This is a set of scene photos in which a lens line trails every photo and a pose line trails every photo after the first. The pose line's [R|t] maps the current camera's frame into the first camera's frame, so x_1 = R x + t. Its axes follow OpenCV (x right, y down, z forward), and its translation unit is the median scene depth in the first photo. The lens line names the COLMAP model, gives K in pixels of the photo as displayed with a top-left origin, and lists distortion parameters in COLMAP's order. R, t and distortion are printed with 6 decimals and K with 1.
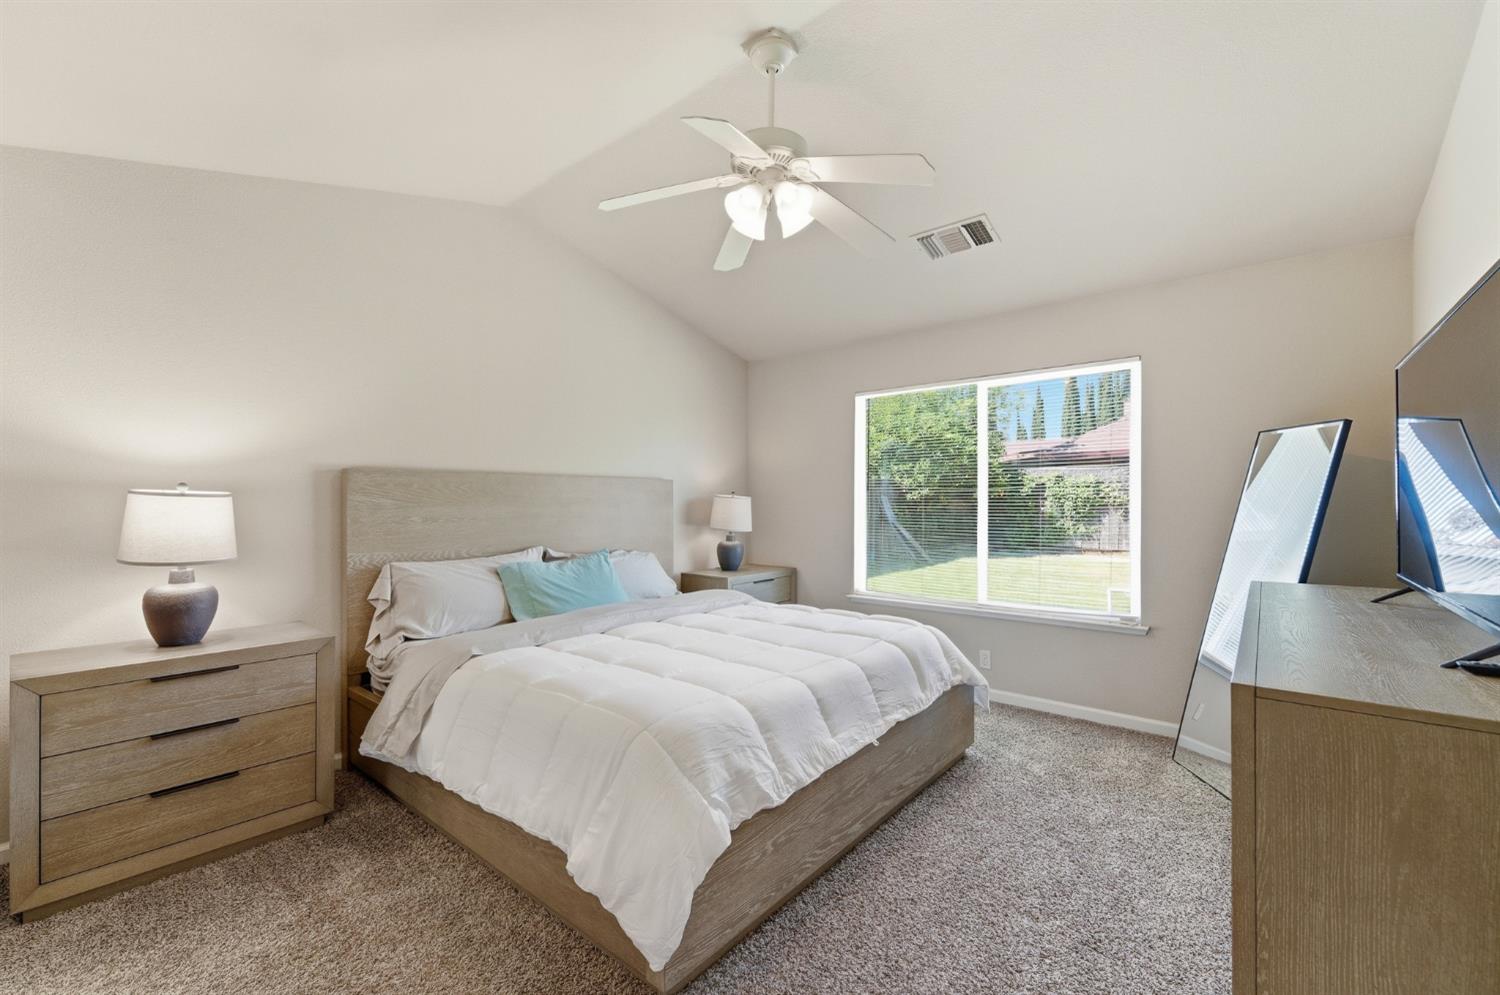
lens RADIAL K [[618.7, 0, 749.2], [0, 618.7, 500.9], [0, 0, 1]] dist [0.001457, -0.000589]
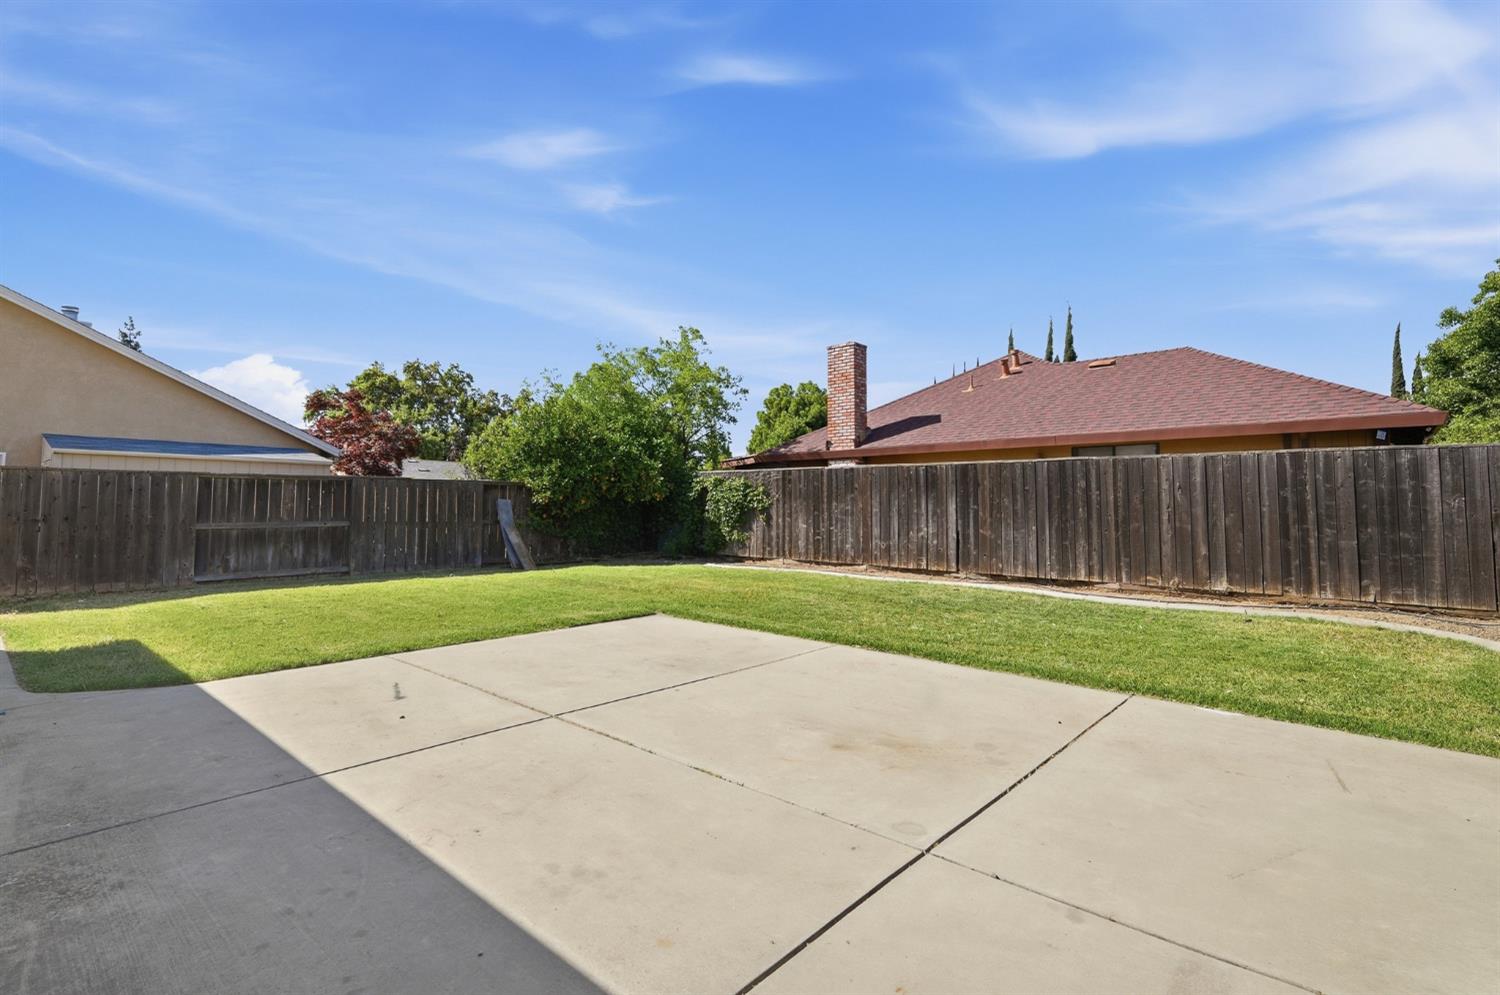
lens RADIAL K [[706.5, 0, 756.0], [0, 706.5, 464.3], [0, 0, 1]] dist [0.003109, 0.000194]
pose [[0.999563, 0.002955, -0.029406, 0.600347], [-0.004823, 0.997961, -0.063638, 0.005639], [0.029158, 0.063752, 0.997540, -0.075635]]
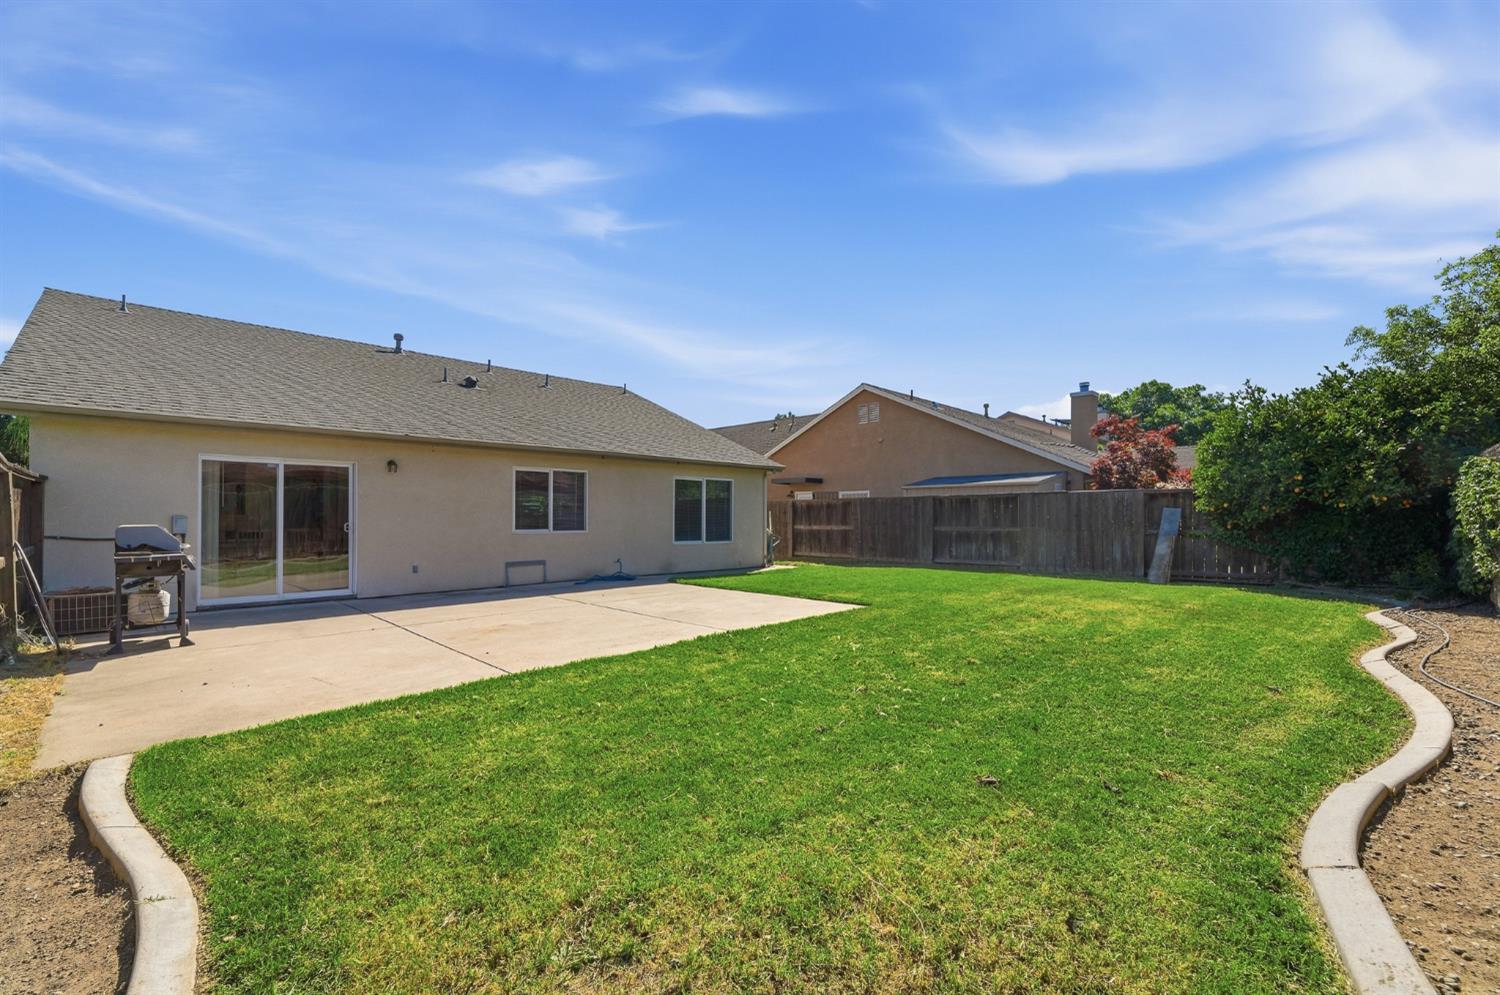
lens RADIAL K [[618.7, 0, 749.7], [0, 618.7, 508.7], [0, 0, 1]] dist [0.001457, -0.000589]
pose [[-0.102587, -0.010082, -0.994673, 1.087675], [0.000224, 0.999948, -0.010158, 0.002423], [0.994724, -0.001265, -0.102580, 0.440166]]
